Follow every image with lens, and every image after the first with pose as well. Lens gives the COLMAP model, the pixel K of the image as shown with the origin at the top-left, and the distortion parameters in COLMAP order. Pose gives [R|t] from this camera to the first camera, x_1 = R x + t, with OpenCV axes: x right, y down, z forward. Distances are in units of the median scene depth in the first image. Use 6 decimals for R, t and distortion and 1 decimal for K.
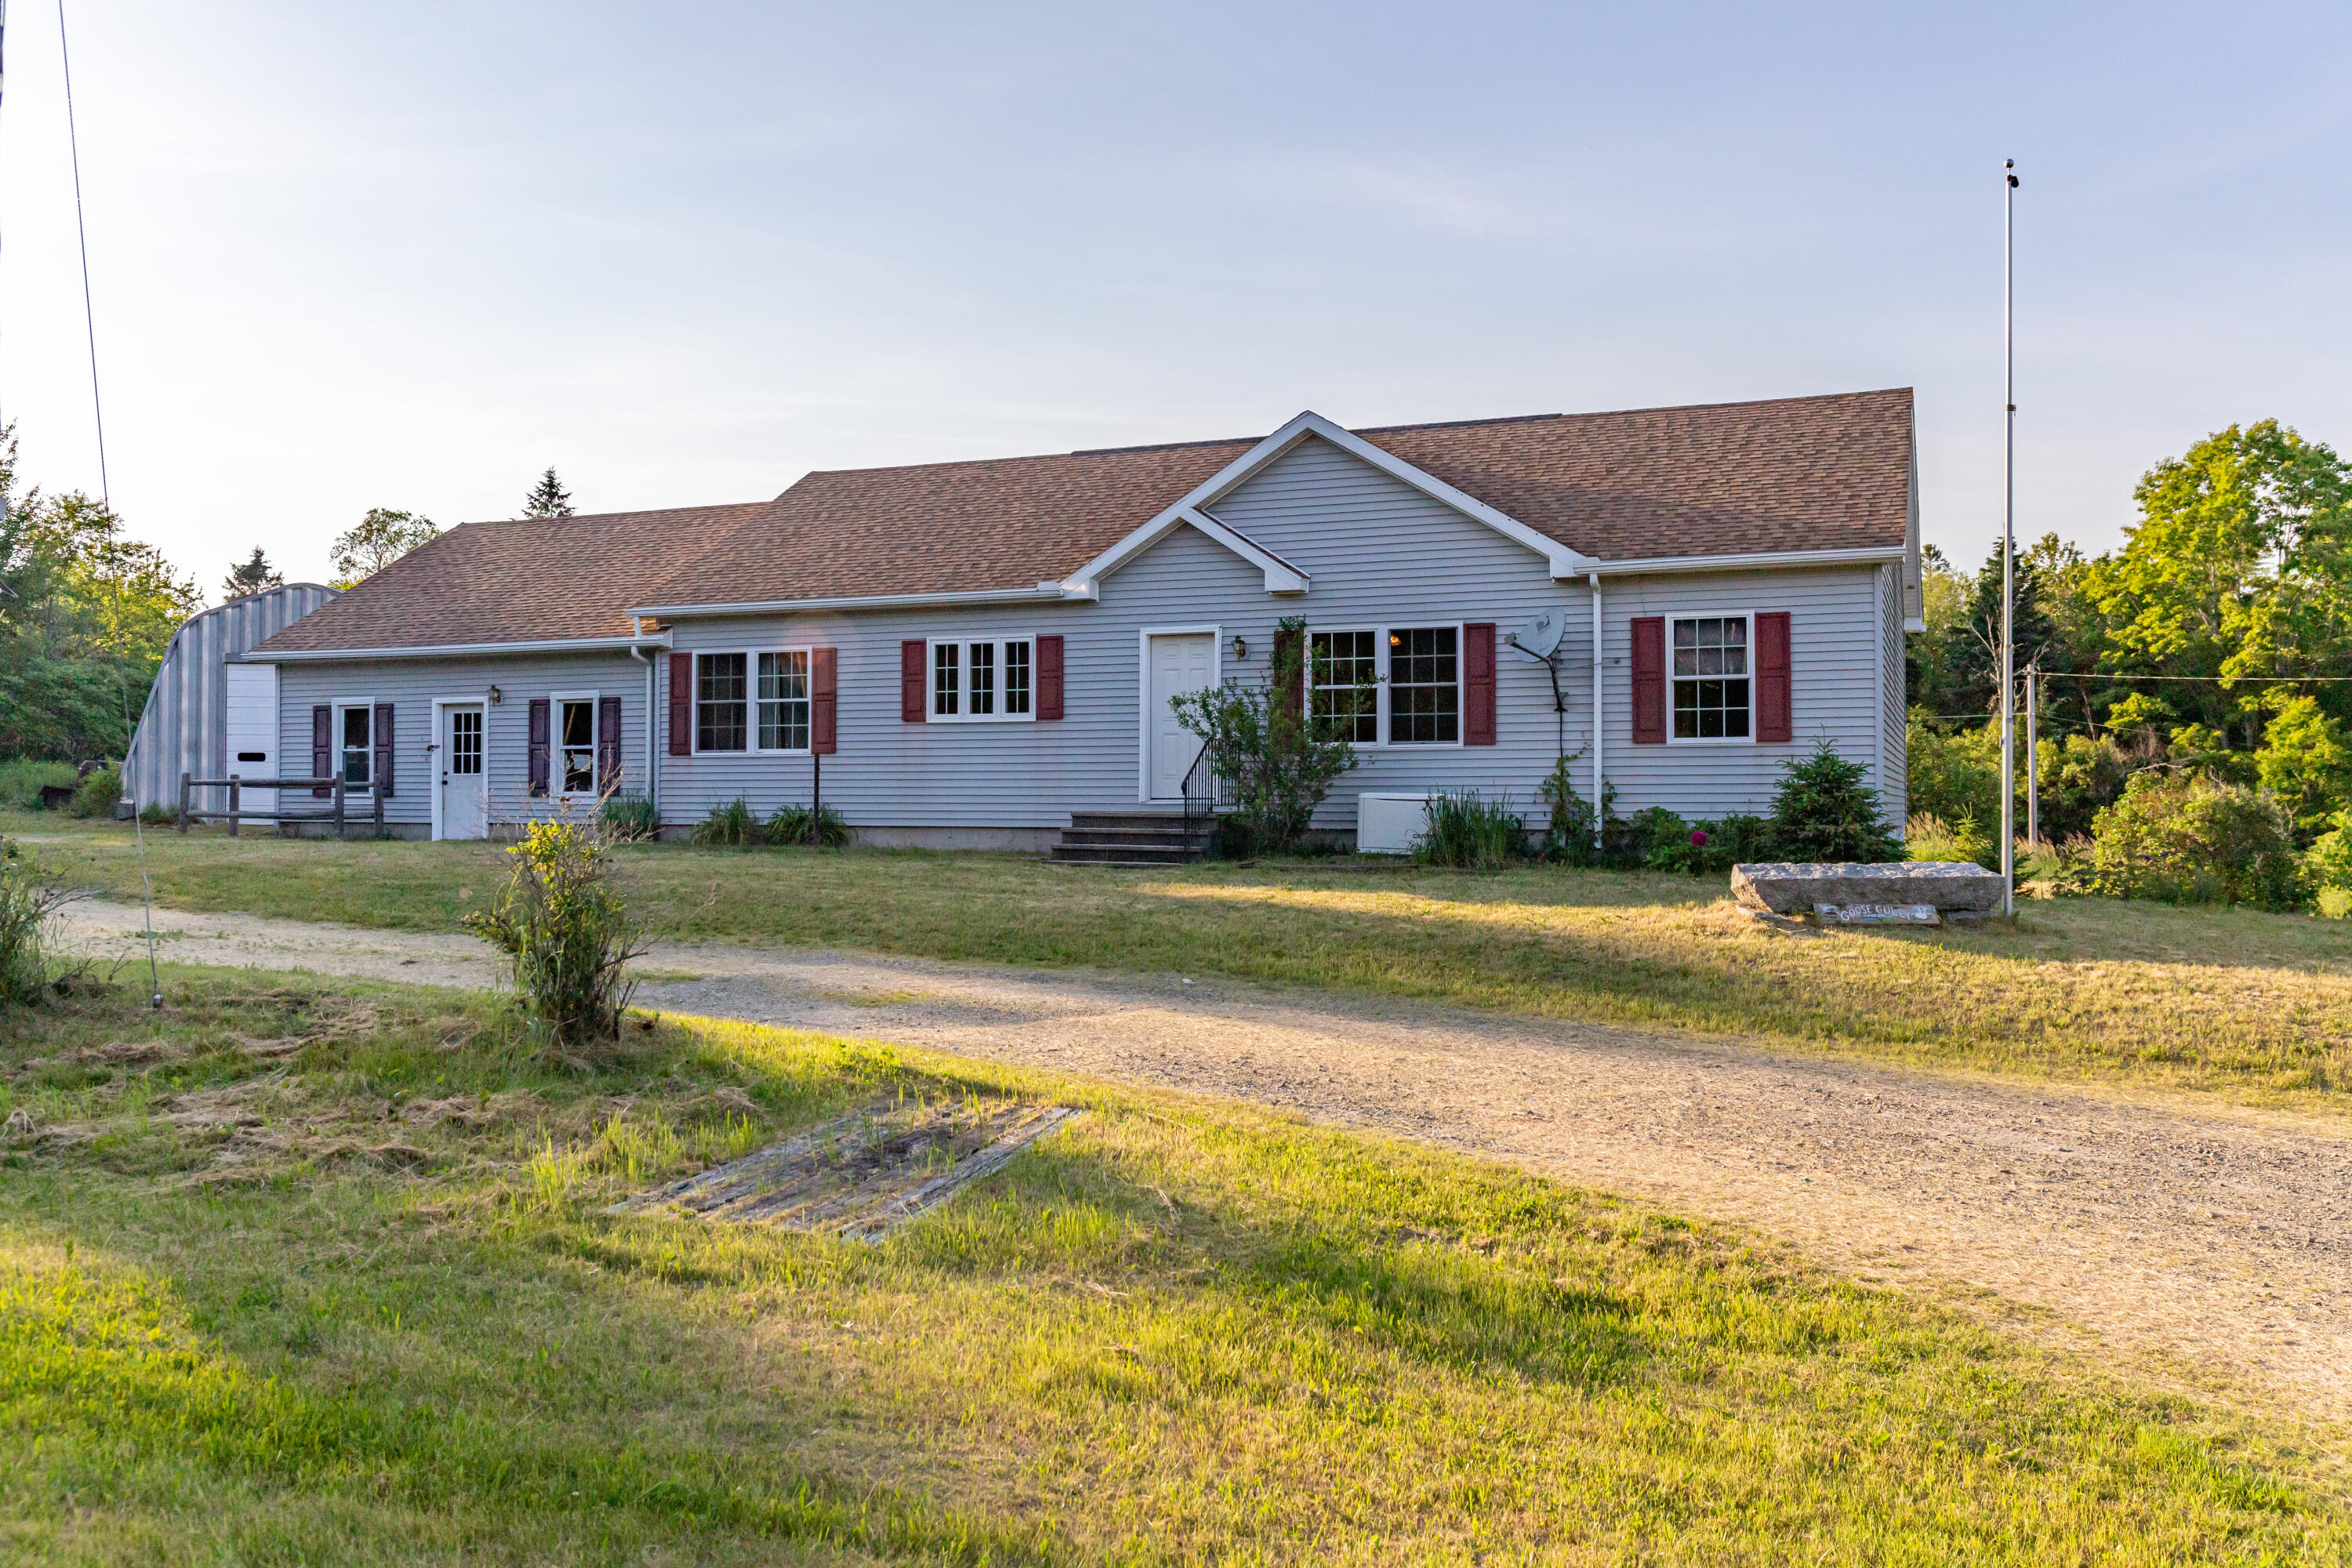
lens RADIAL K [[1986.7, 0, 1176.0], [0, 1986.7, 784.0], [0, 0, 1]] dist [-0.038533, -0.006997]
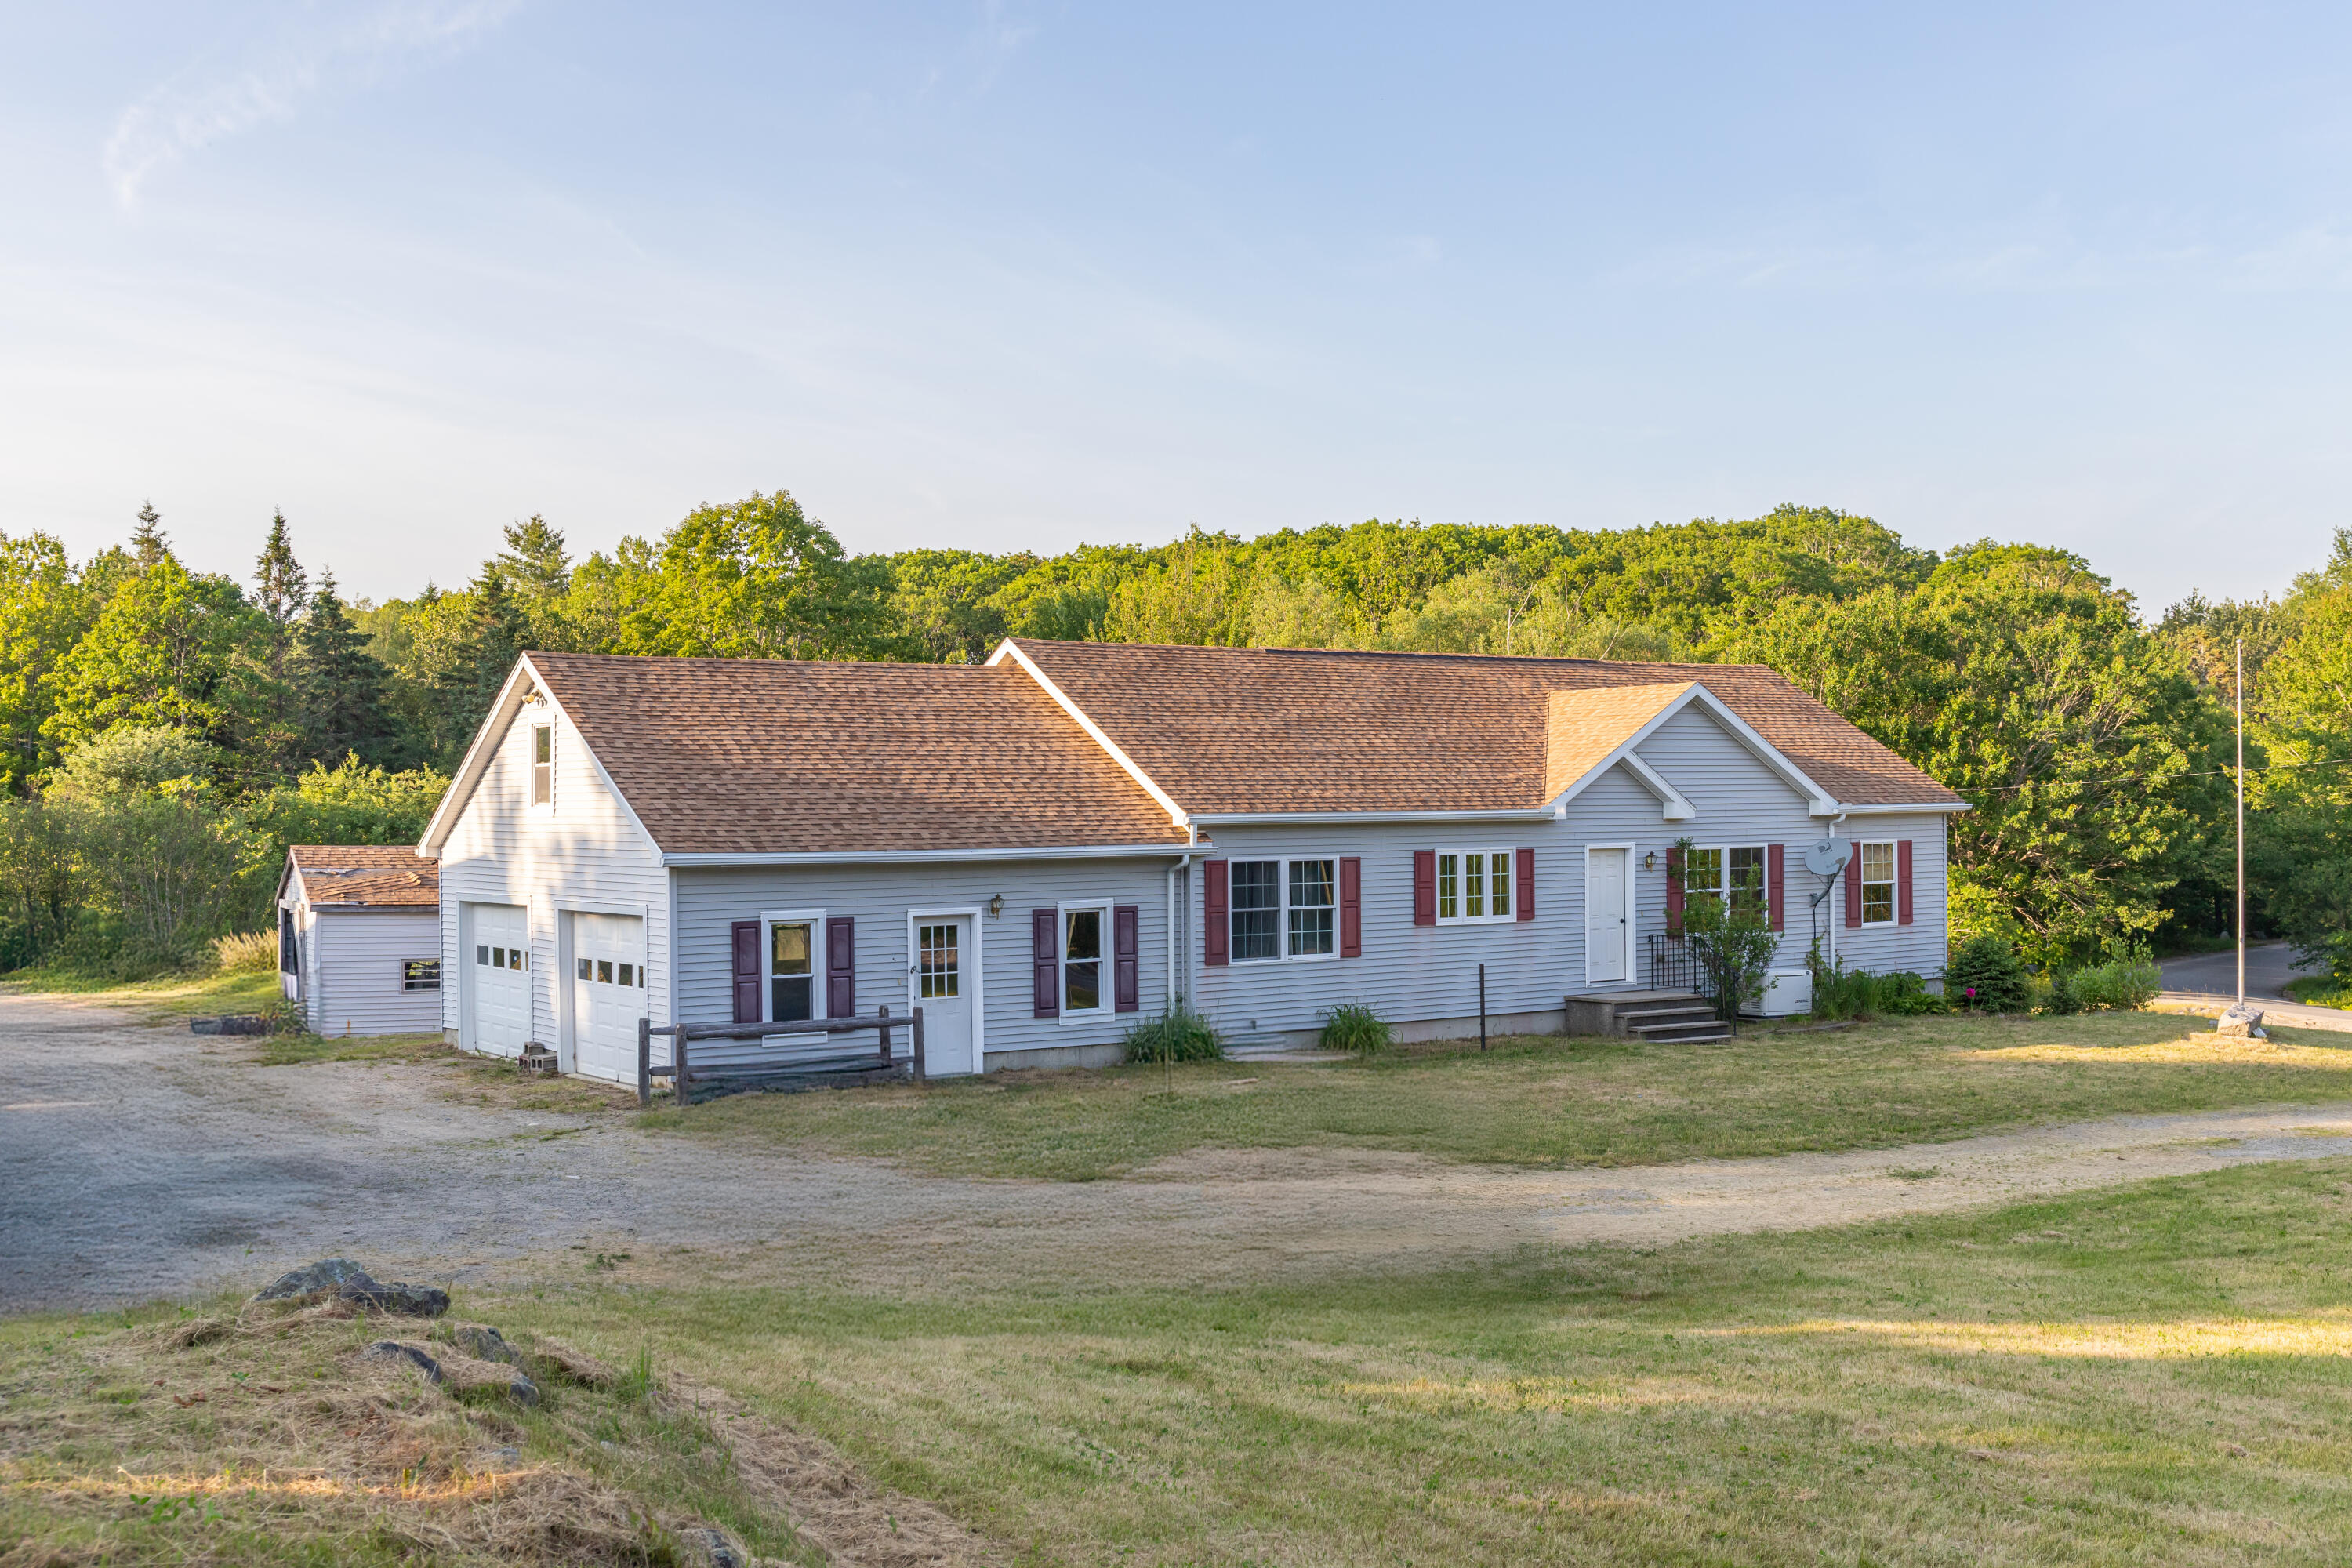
lens RADIAL K [[2403.1, 0, 1176.0], [0, 2403.1, 784.0], [0, 0, 1]] dist [-0.013623, -0.015316]
pose [[0.530031, -0.002546, 0.847974, -1.346489], [-0.003842, 0.999978, 0.005404, -0.117241], [-0.847970, -0.006122, 0.530010, 0.412870]]
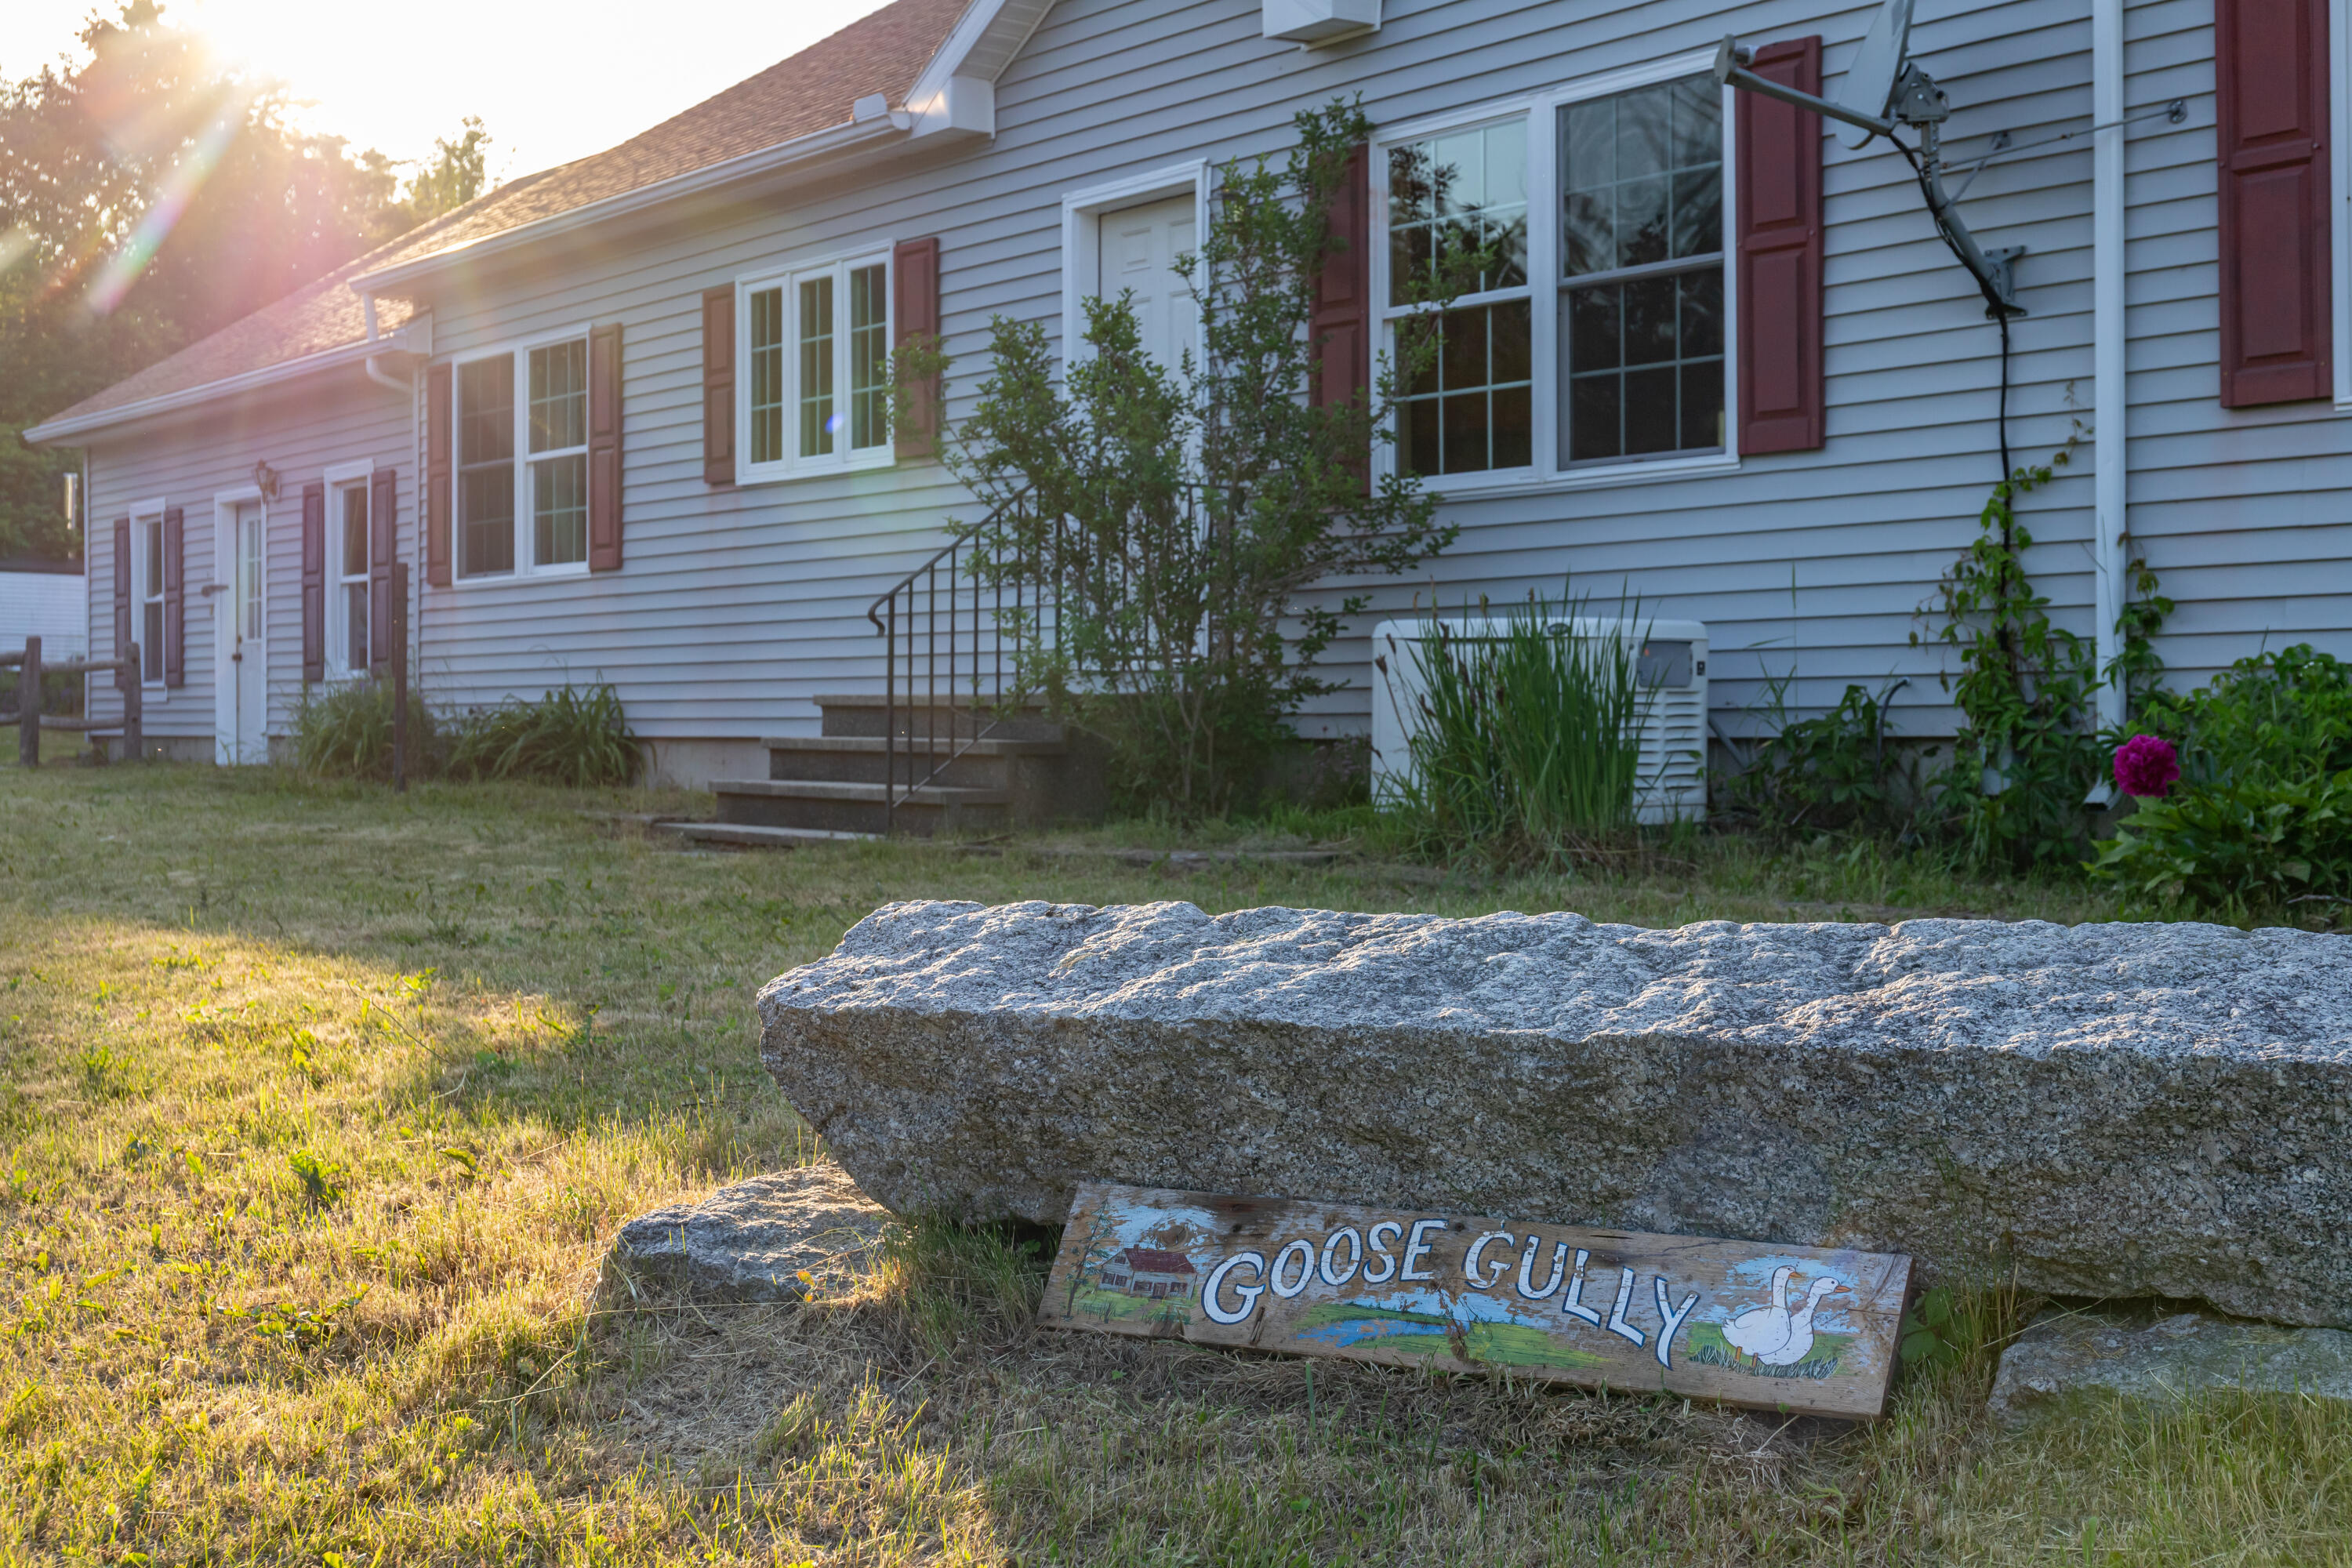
lens RADIAL K [[3038.4, 0, 1176.0], [0, 3038.4, 784.0], [0, 0, 1]] dist [0.004202, -0.239723]
pose [[0.866011, 0.003197, -0.500015, 0.270689], [0.014141, 0.999423, 0.030881, 0.012987], [0.499826, -0.033814, 0.865466, 0.498251]]
